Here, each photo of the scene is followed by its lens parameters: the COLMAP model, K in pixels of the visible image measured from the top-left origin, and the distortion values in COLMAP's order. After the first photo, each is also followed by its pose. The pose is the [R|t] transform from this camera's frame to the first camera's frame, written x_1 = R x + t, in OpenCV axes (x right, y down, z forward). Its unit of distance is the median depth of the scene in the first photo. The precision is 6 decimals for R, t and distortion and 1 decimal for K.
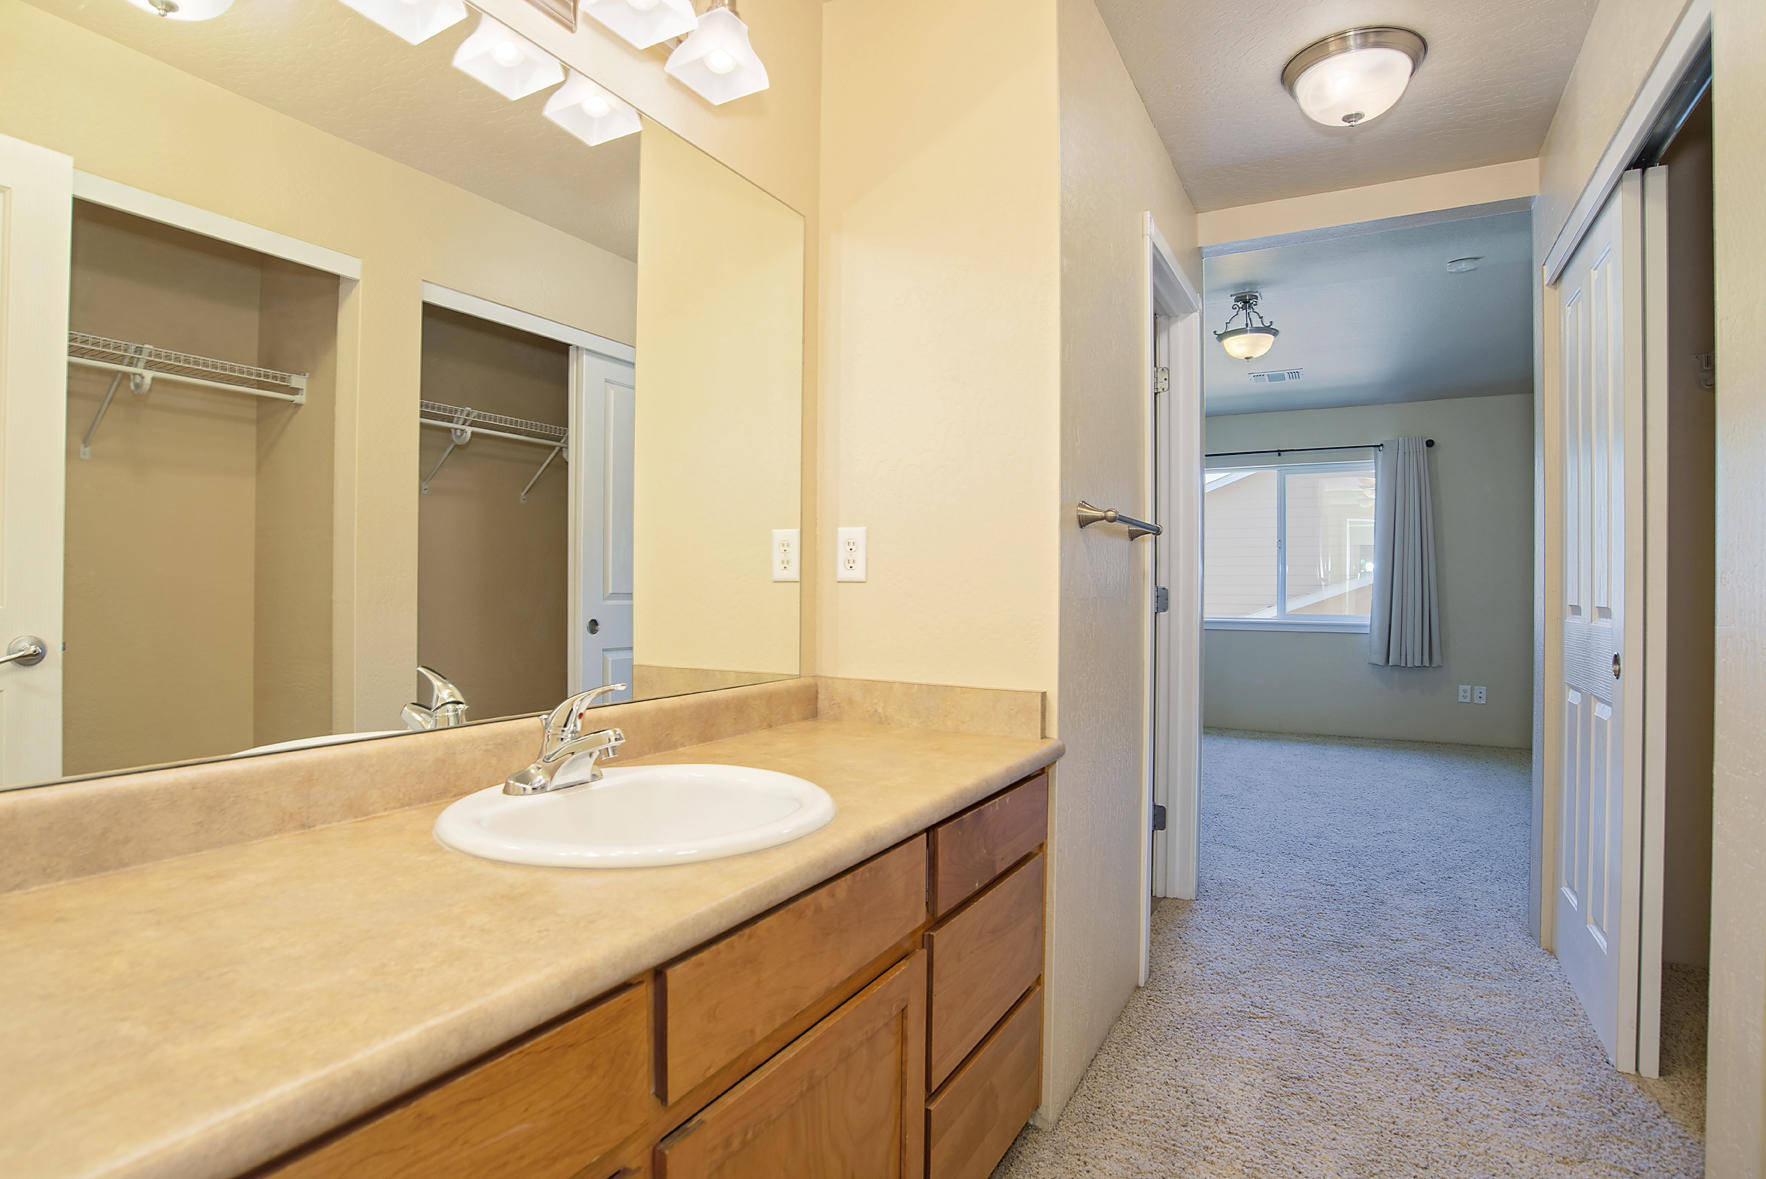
lens RADIAL K [[925.0, 0, 883.0], [0, 925.0, 589.5], [0, 0, 1]] dist [-0.031232, 0.002254]
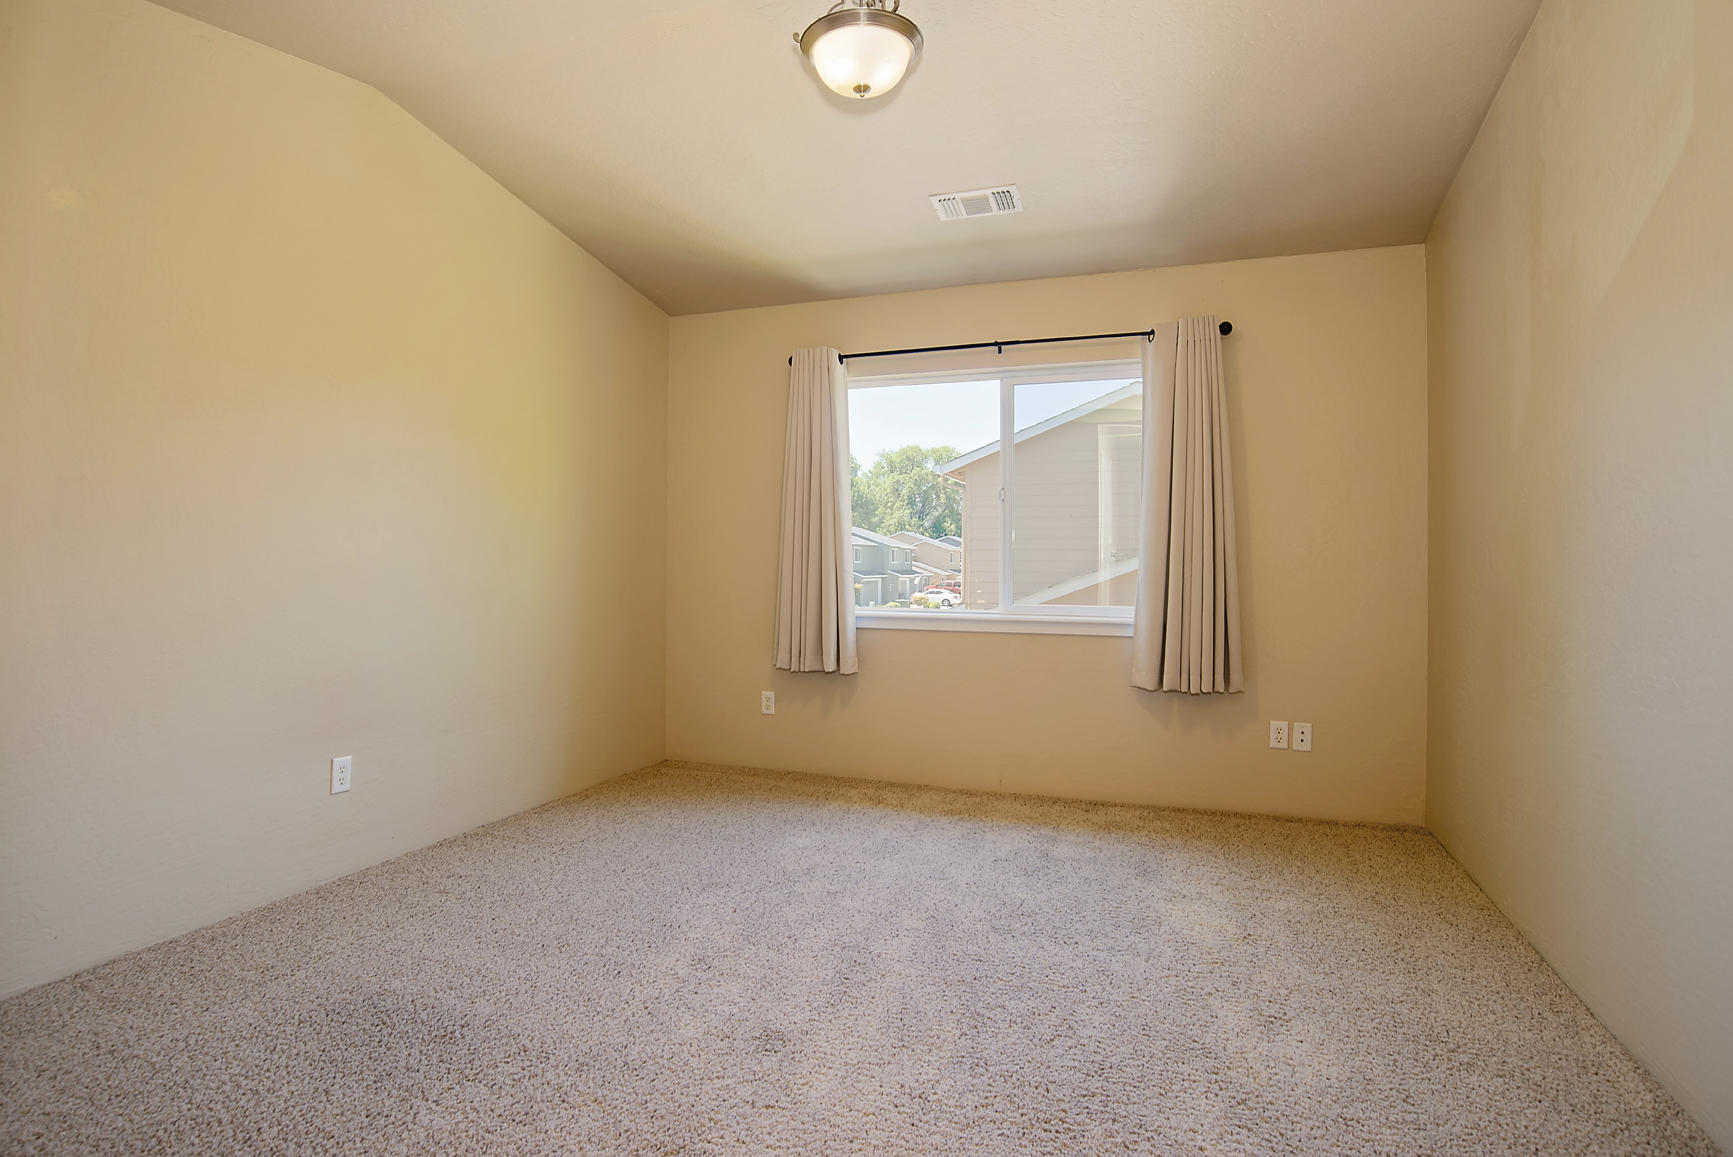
lens RADIAL K [[907.7, 0, 866.5], [0, 907.7, 578.5], [0, 0, 1]] dist [-0.031232, 0.002254]
pose [[0.989531, -0.007240, 0.144138, 0.270384], [0.005622, 0.999917, 0.011631, 0.000311], [-0.144211, -0.010699, 0.989489, 0.432673]]
